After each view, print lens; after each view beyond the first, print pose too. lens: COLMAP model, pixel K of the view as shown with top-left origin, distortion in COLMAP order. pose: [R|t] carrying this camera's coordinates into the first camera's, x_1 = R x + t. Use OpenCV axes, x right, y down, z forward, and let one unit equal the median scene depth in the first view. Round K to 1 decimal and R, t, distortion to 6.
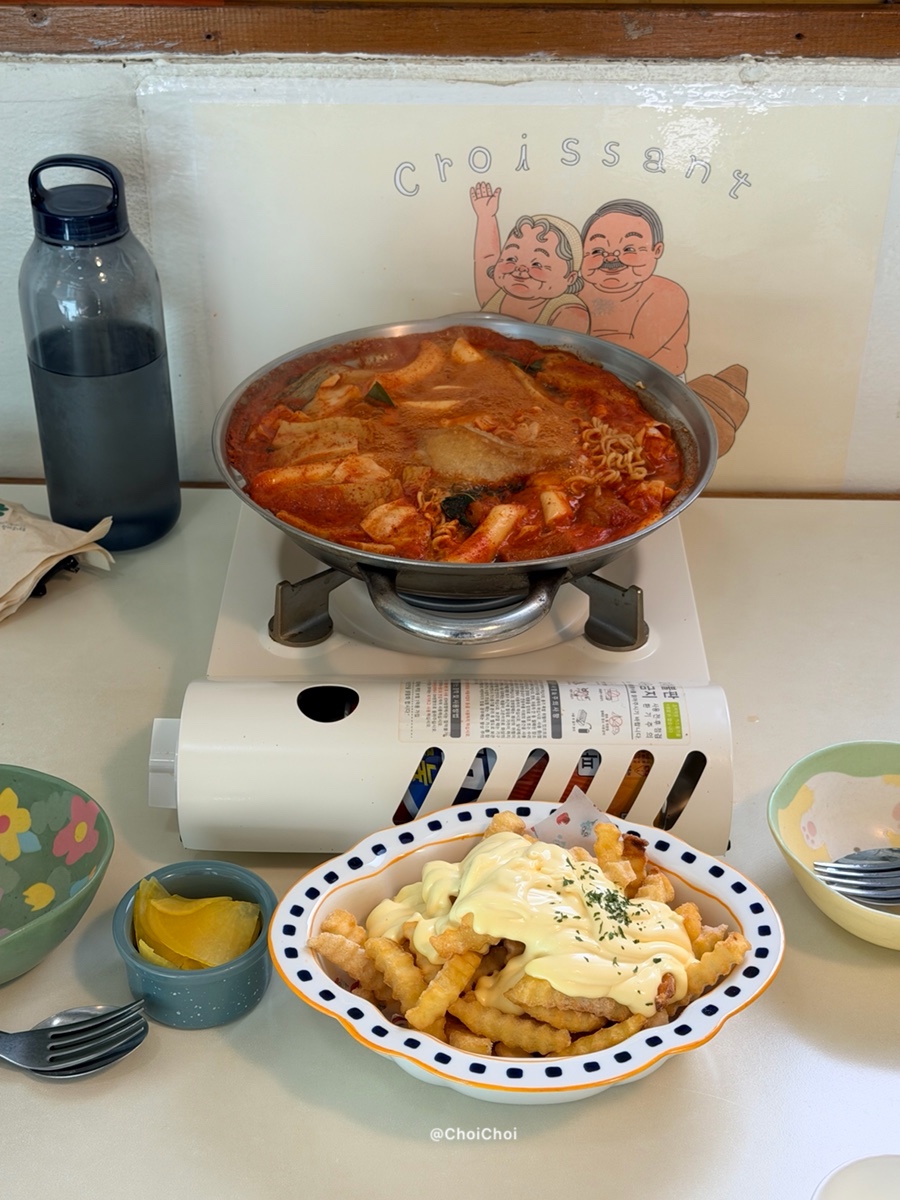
lens RADIAL K [[1748.2, 0, 447.8], [0, 1748.2, 597.6], [0, 0, 1]] dist [0.133023, 0.000000]
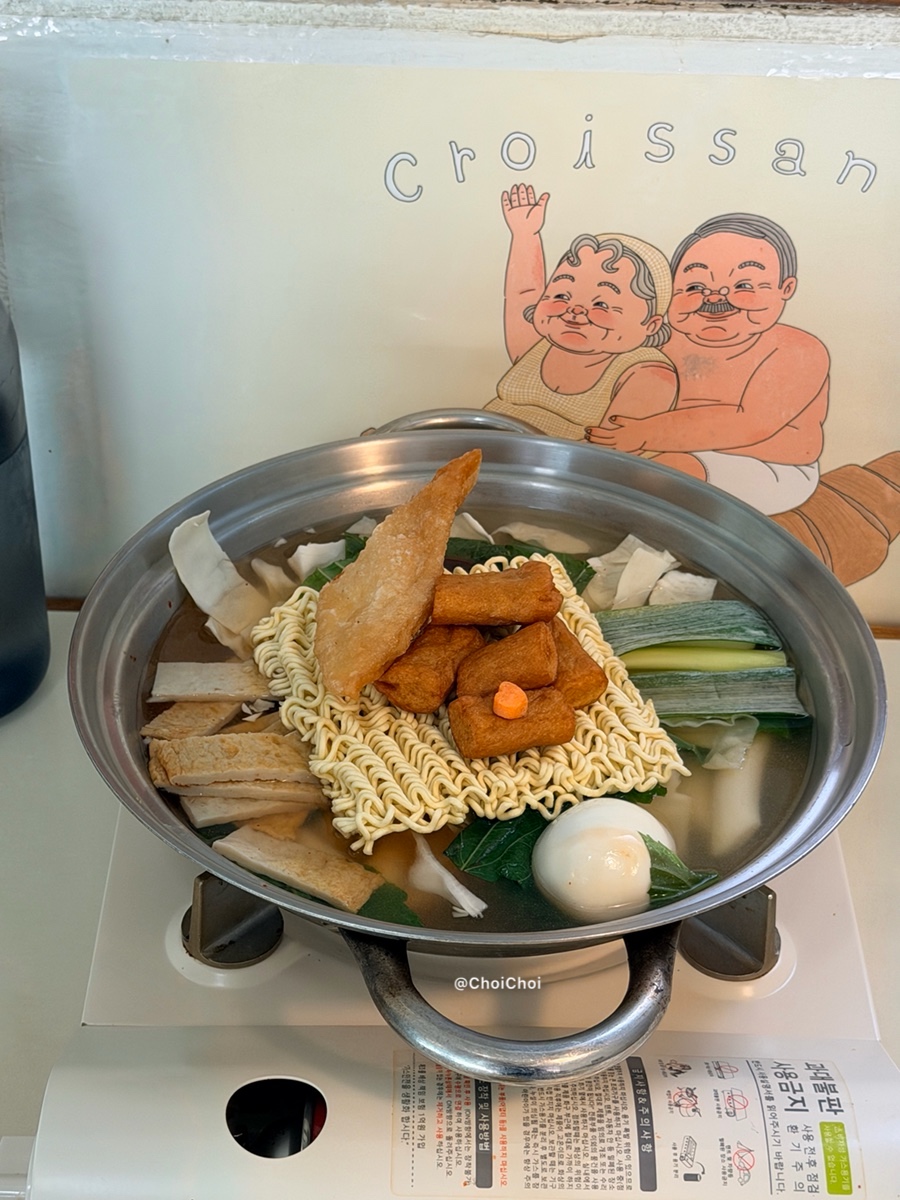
lens RADIAL K [[2194.1, 0, 455.3], [0, 2194.1, 602.1], [0, 0, 1]] dist [0.147660, 0.000000]
pose [[0.999632, 0.014764, 0.022741, -0.021155], [-0.016313, 0.997450, 0.069482, -0.143708], [-0.021657, -0.069828, 0.997324, 0.192338]]
